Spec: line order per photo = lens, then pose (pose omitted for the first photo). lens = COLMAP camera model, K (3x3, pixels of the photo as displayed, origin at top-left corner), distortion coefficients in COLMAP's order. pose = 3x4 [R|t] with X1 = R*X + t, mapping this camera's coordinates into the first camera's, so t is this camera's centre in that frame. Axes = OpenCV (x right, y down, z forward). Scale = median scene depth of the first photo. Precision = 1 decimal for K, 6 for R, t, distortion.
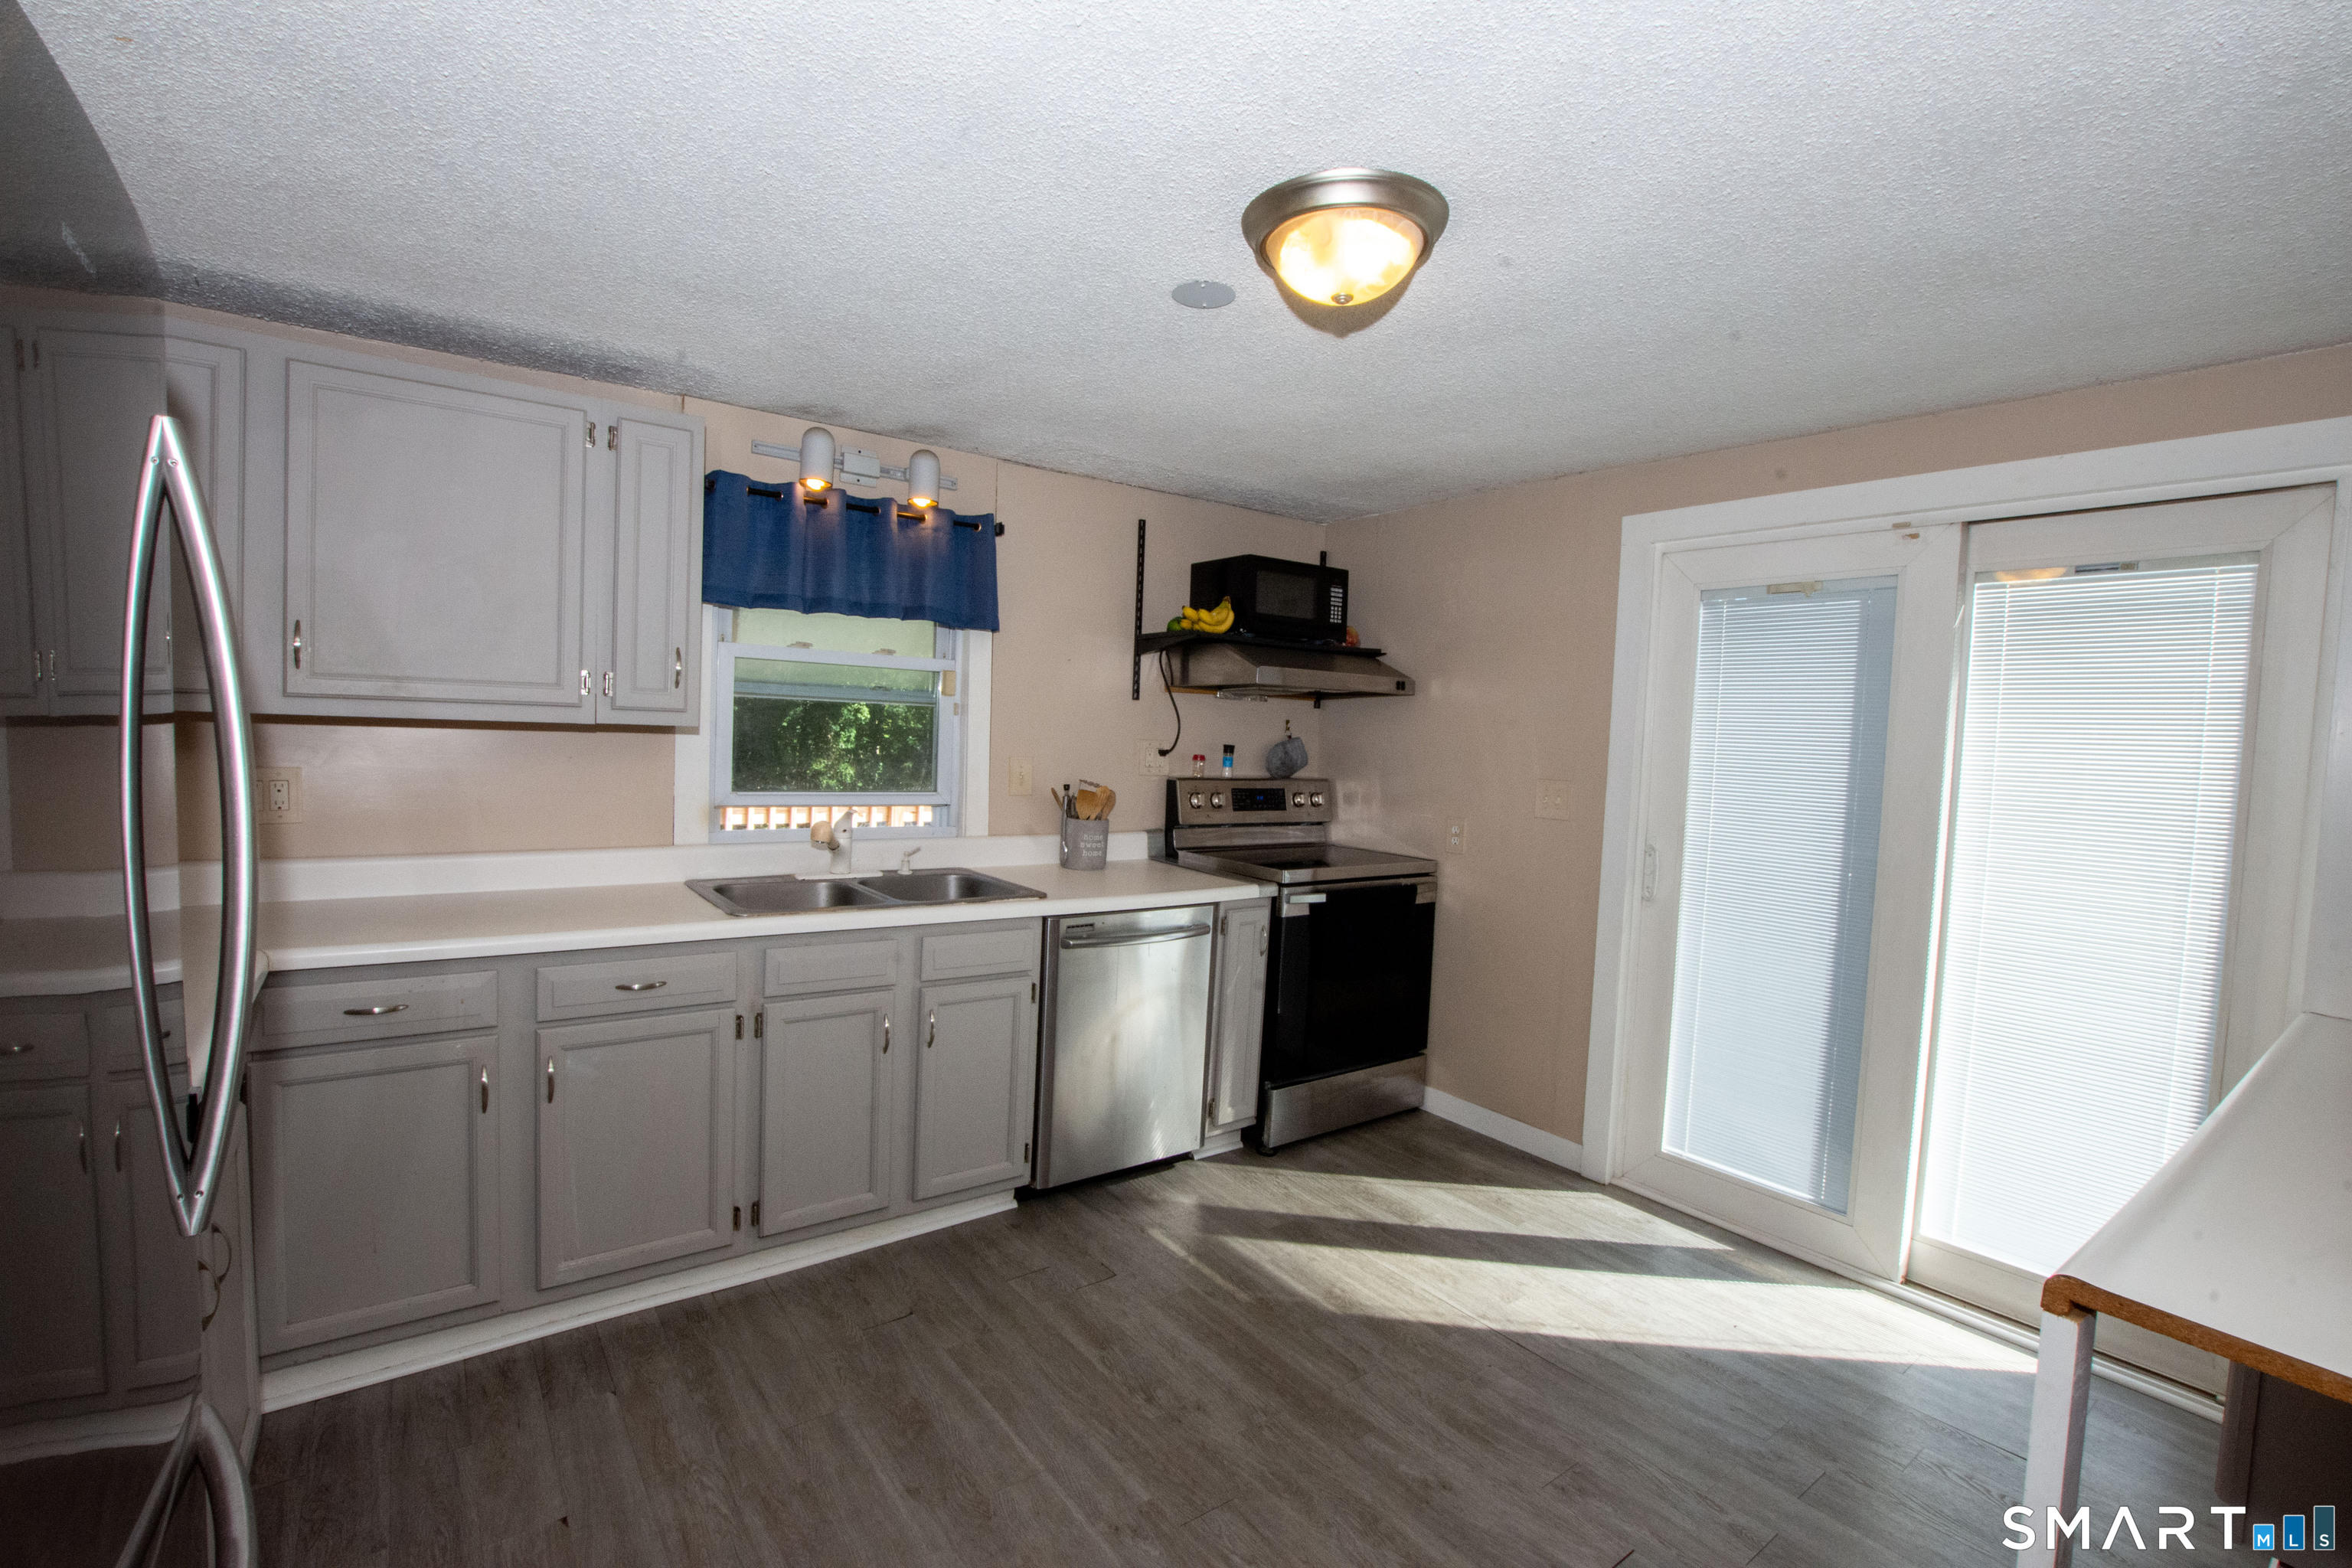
lens RADIAL K [[1039.1, 0, 1187.0], [0, 1039.1, 788.5], [0, 0, 1]] dist [0.000313, 0.000321]
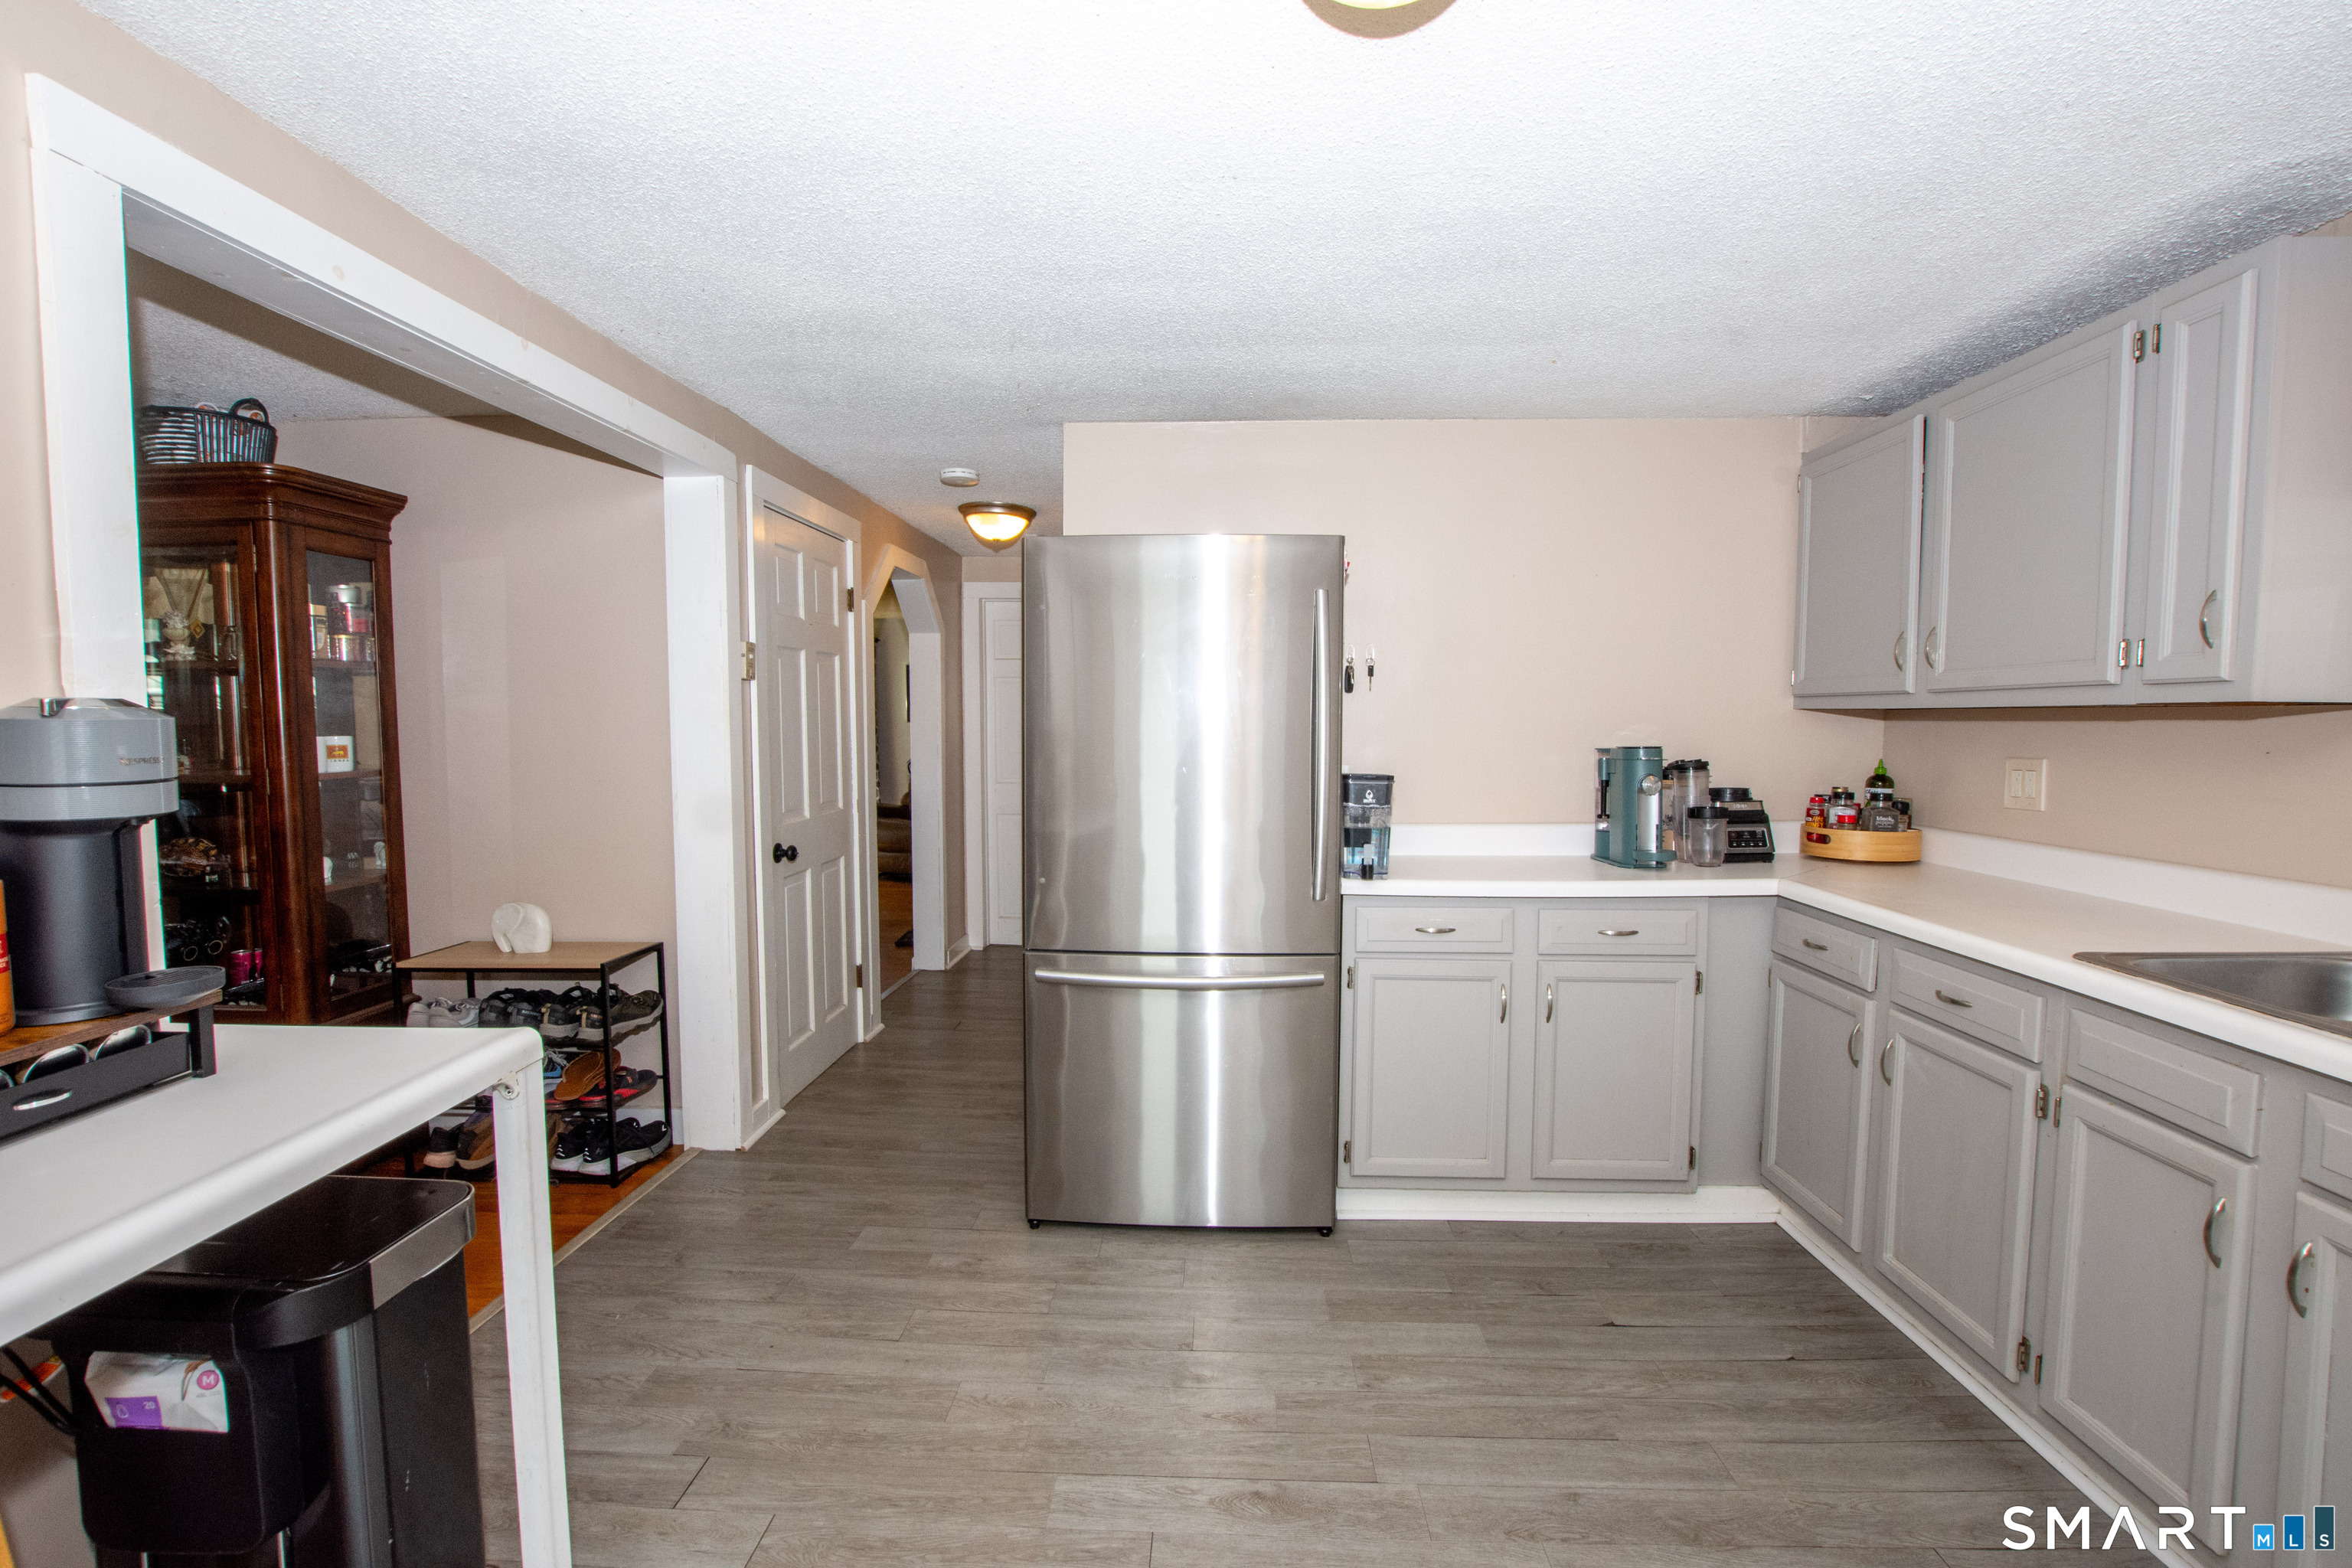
lens RADIAL K [[1039.1, 0, 1187.0], [0, 1039.1, 788.5], [0, 0, 1]] dist [0.000313, 0.000321]
pose [[-0.618690, 0.001729, -0.785633, 0.381353], [-0.069282, 0.995982, 0.056751, 0.005756], [0.782575, 0.089541, -0.616084, 0.691686]]
